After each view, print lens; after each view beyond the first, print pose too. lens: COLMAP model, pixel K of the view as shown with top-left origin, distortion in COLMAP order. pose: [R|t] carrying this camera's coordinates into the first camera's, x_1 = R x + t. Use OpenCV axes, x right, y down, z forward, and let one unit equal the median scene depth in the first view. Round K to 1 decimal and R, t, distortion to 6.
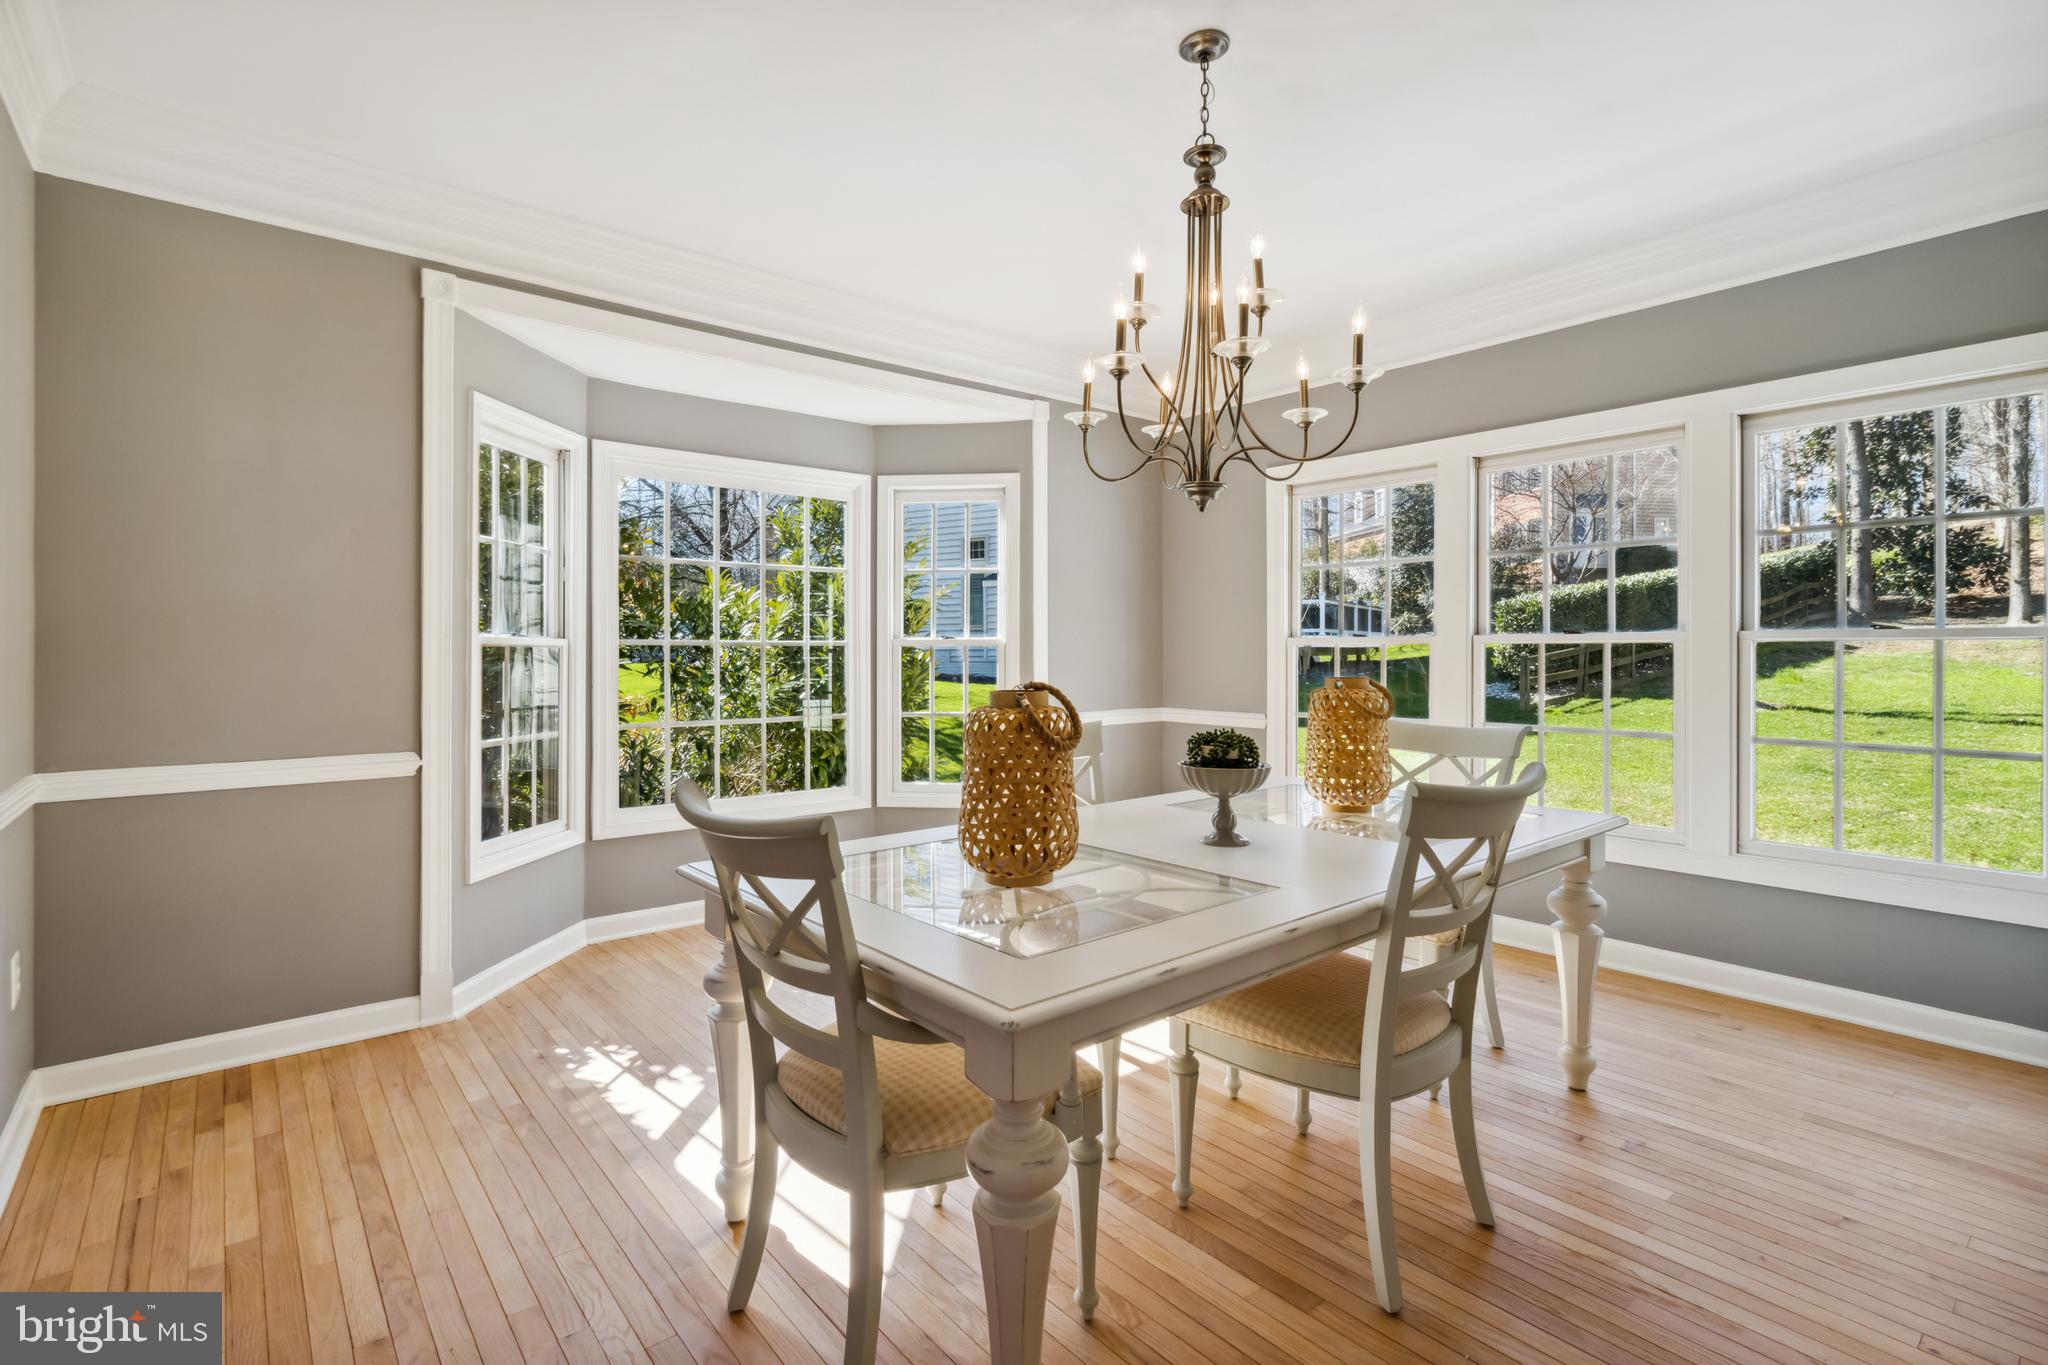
lens RADIAL K [[954.5, 0, 1026.6], [0, 954.5, 650.5], [0, 0, 1]] dist [0.000273, 0.000126]
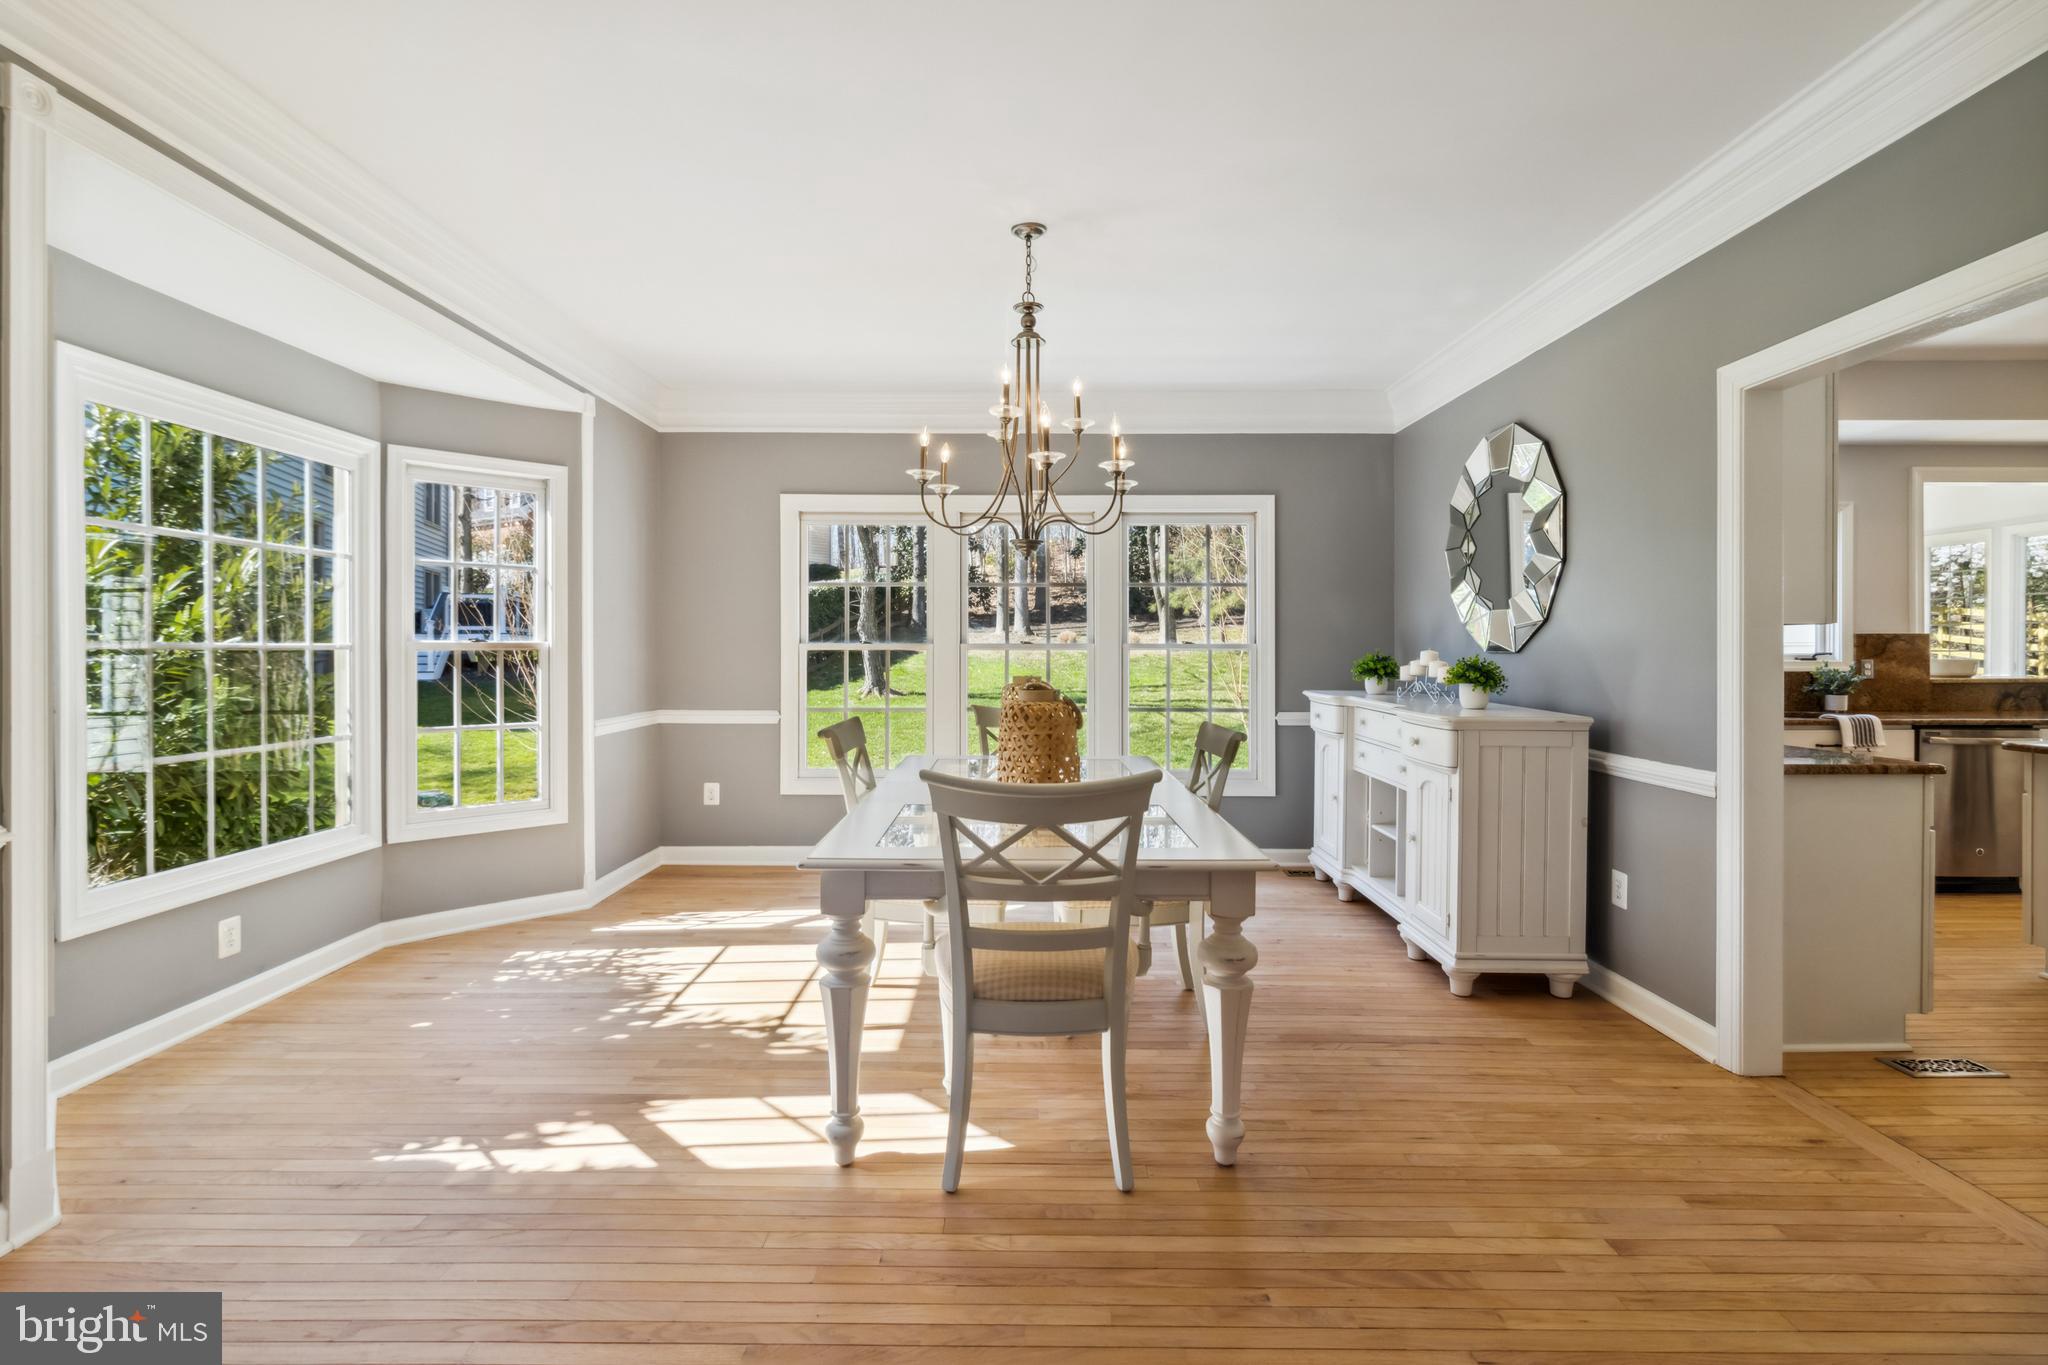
lens RADIAL K [[967.2, 0, 1027.6], [0, 967.2, 655.2], [0, 0, 1]] dist [0.001813, 0.000347]
pose [[0.642540, -0.002457, 0.766248, -0.479297], [-0.002299, 0.999984, 0.005135, -0.006588], [-0.766248, -0.005061, 0.642525, 0.043138]]
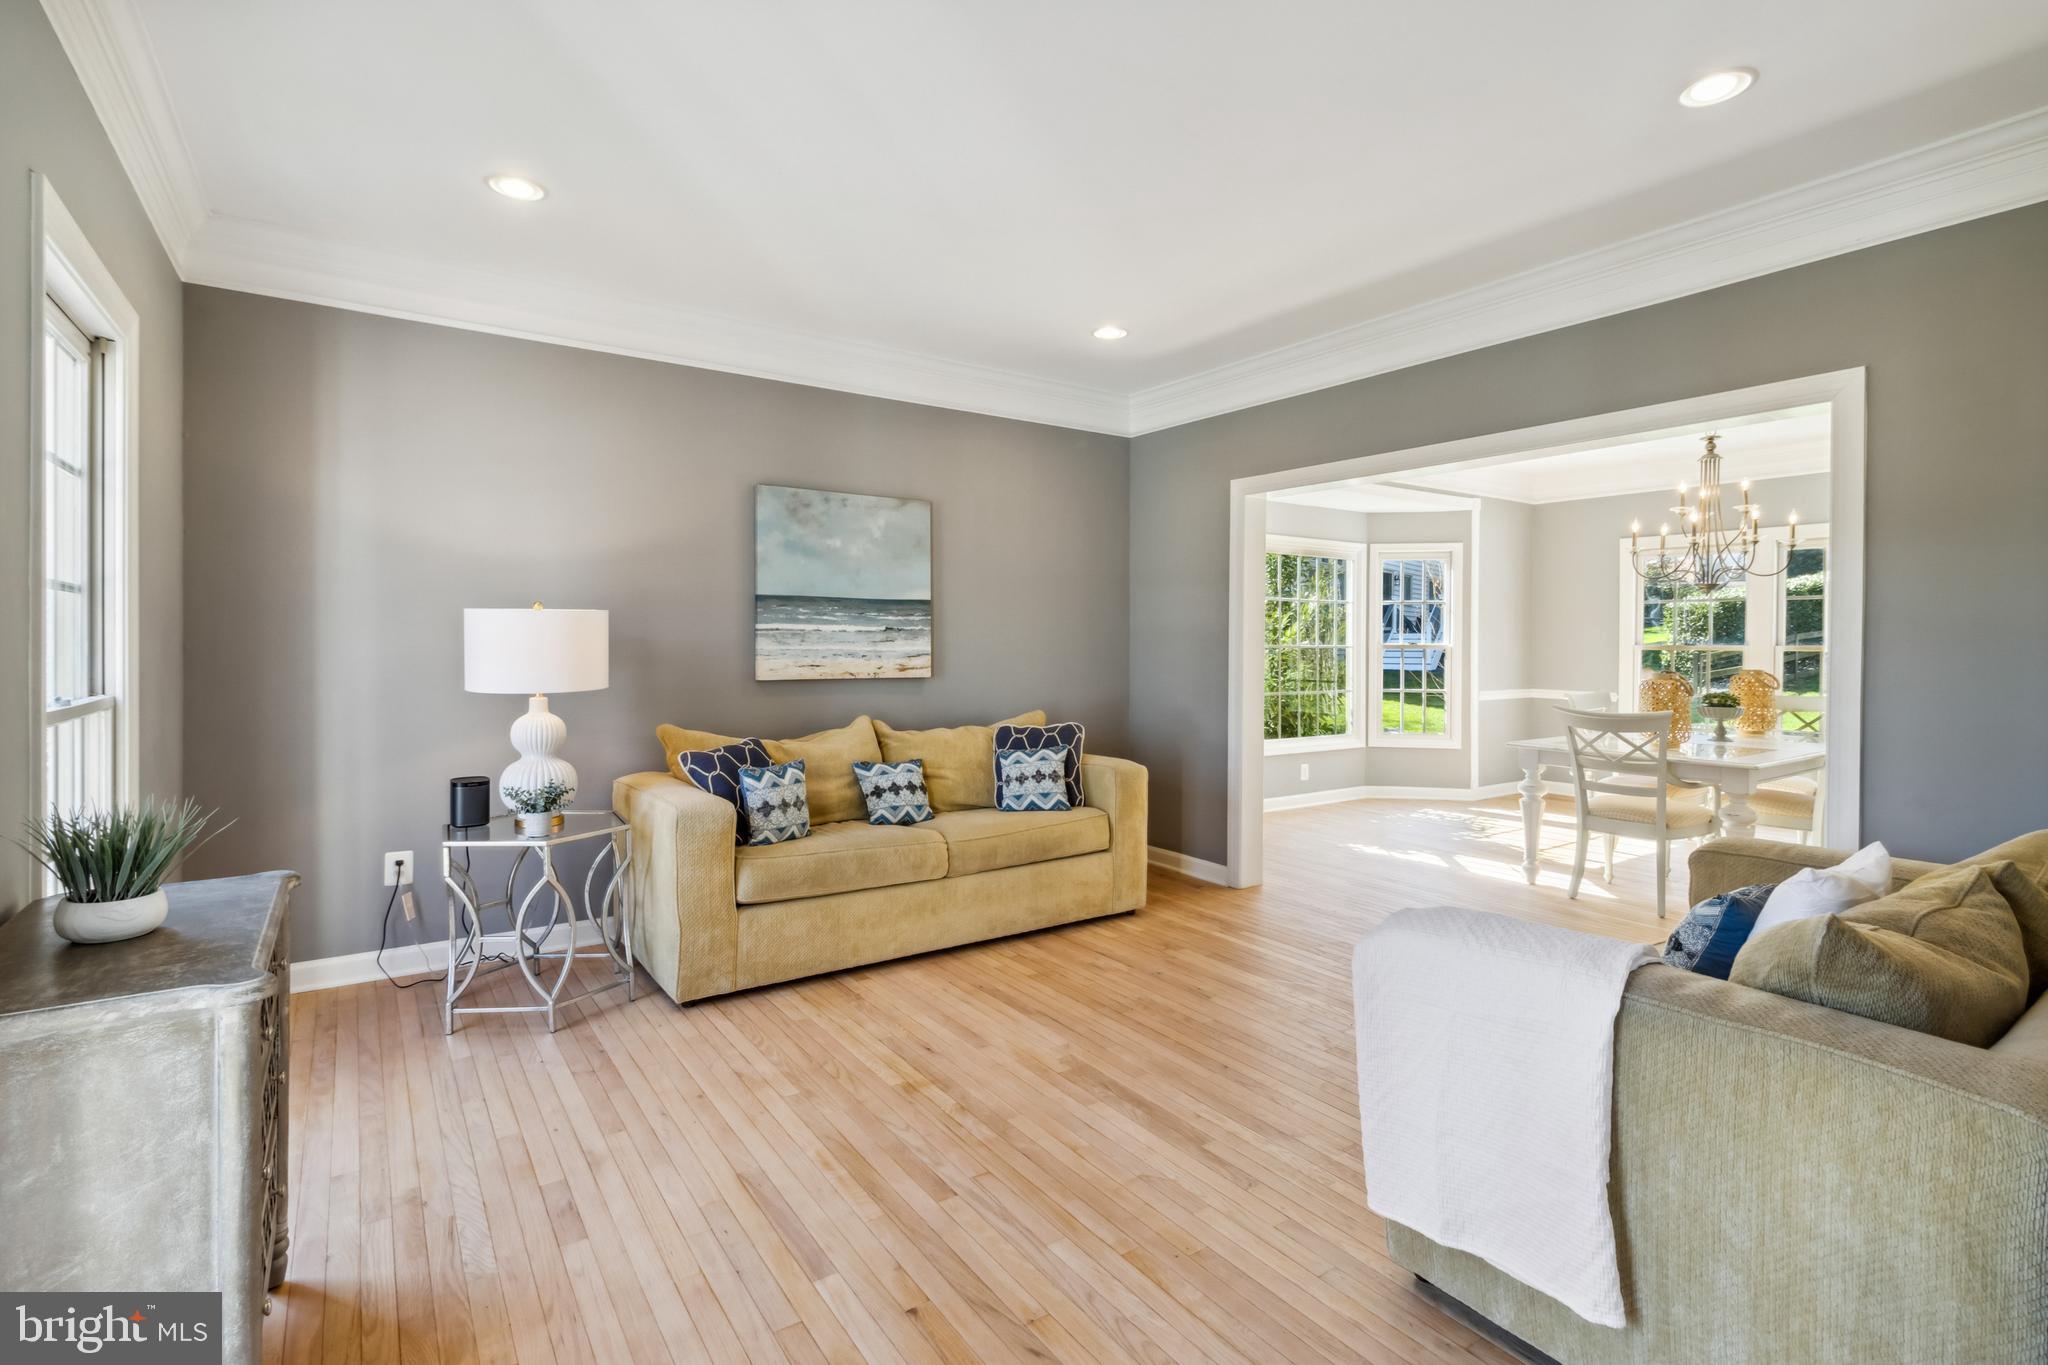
lens RADIAL K [[954.5, 0, 1026.6], [0, 954.5, 650.5], [0, 0, 1]] dist [0.000273, 0.000126]
pose [[0.995616, 0.008091, -0.093183, -0.637567], [-0.007224, 0.999927, 0.009642, -0.013631], [0.093254, -0.008927, 0.995602, -0.739520]]
